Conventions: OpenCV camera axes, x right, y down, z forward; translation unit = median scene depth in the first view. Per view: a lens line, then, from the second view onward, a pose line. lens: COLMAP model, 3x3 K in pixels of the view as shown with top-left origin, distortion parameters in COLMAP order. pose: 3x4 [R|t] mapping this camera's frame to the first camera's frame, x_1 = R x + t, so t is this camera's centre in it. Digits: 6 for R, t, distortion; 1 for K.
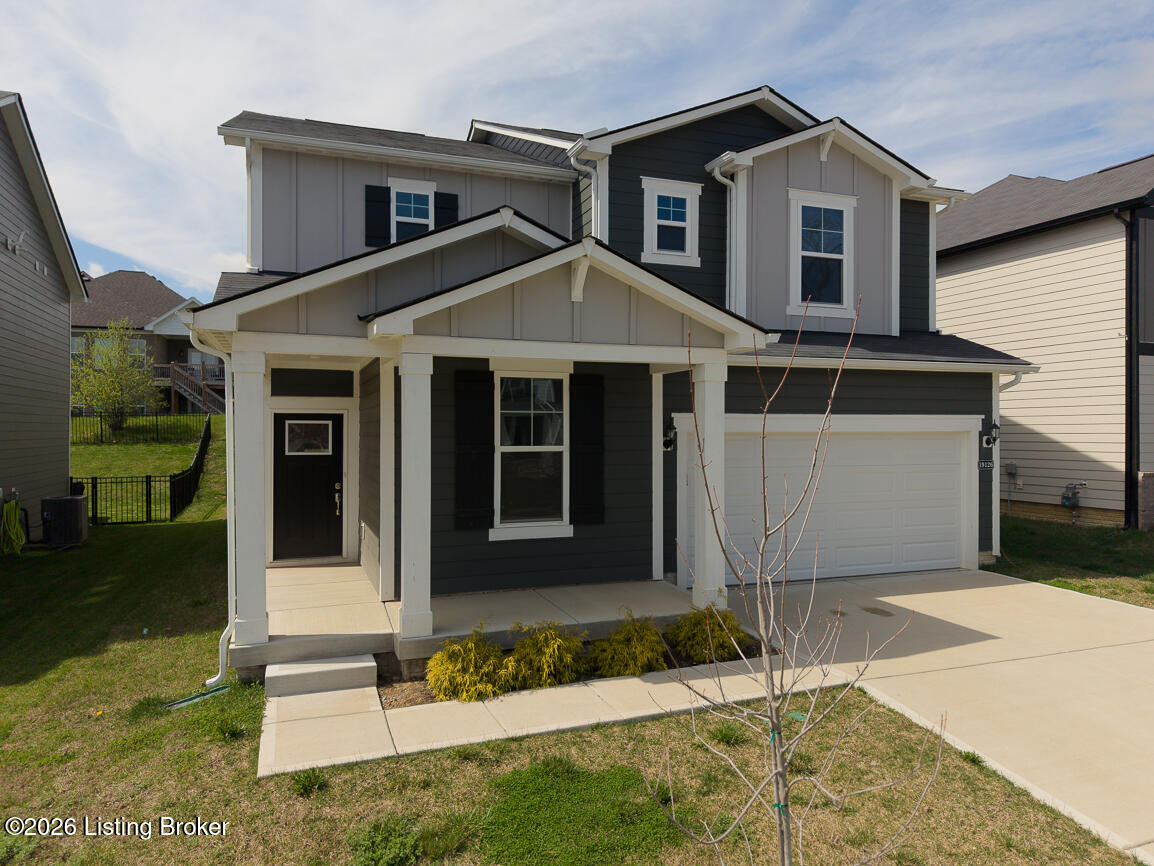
lens RADIAL K [[779.8, 0, 580.0], [0, 779.8, 430.8], [0, 0, 1]] dist [0.003370, 0.000608]
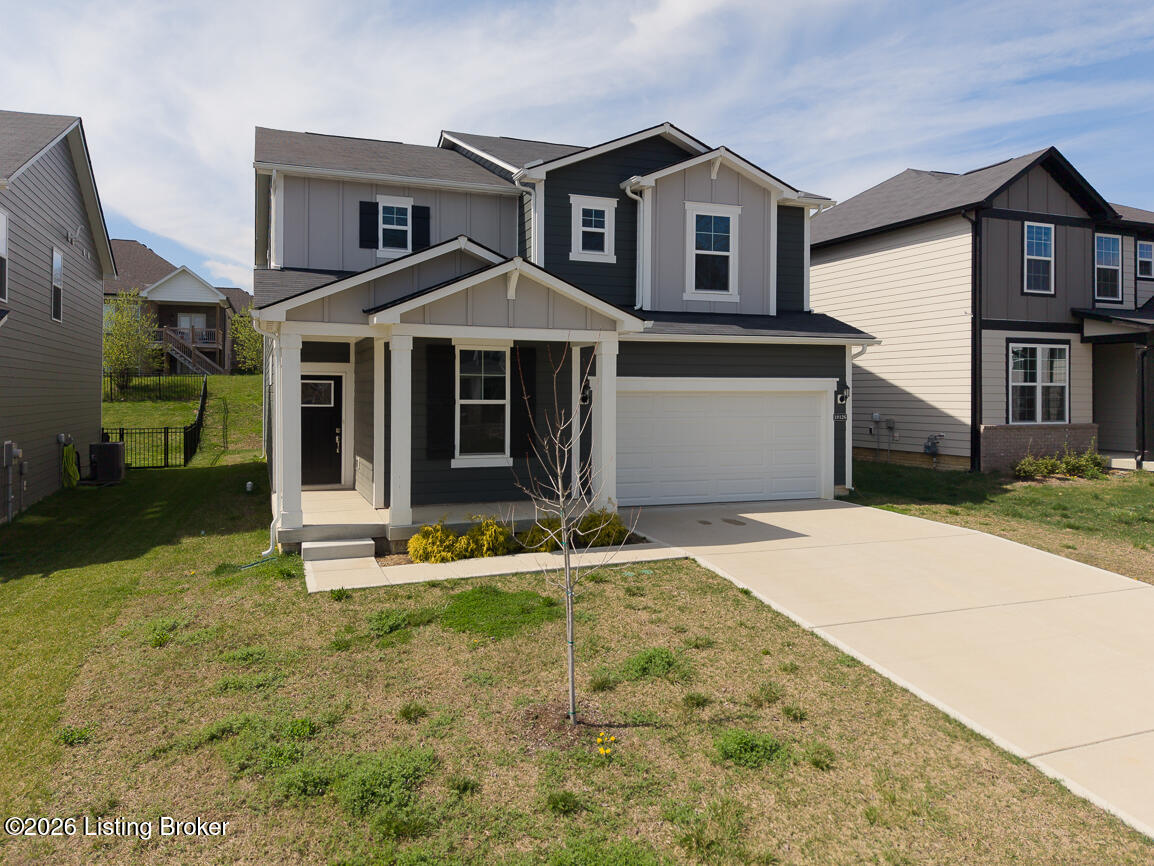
lens RADIAL K [[786.2, 0, 539.7], [0, 786.2, 393.2], [0, 0, 1]] dist [0.011317, -0.003278]
pose [[0.999889, 0.003537, -0.014462, 0.048372], [-0.003518, 0.999993, 0.001297, 0.004990], [0.014467, -0.001246, 0.999895, -0.314637]]
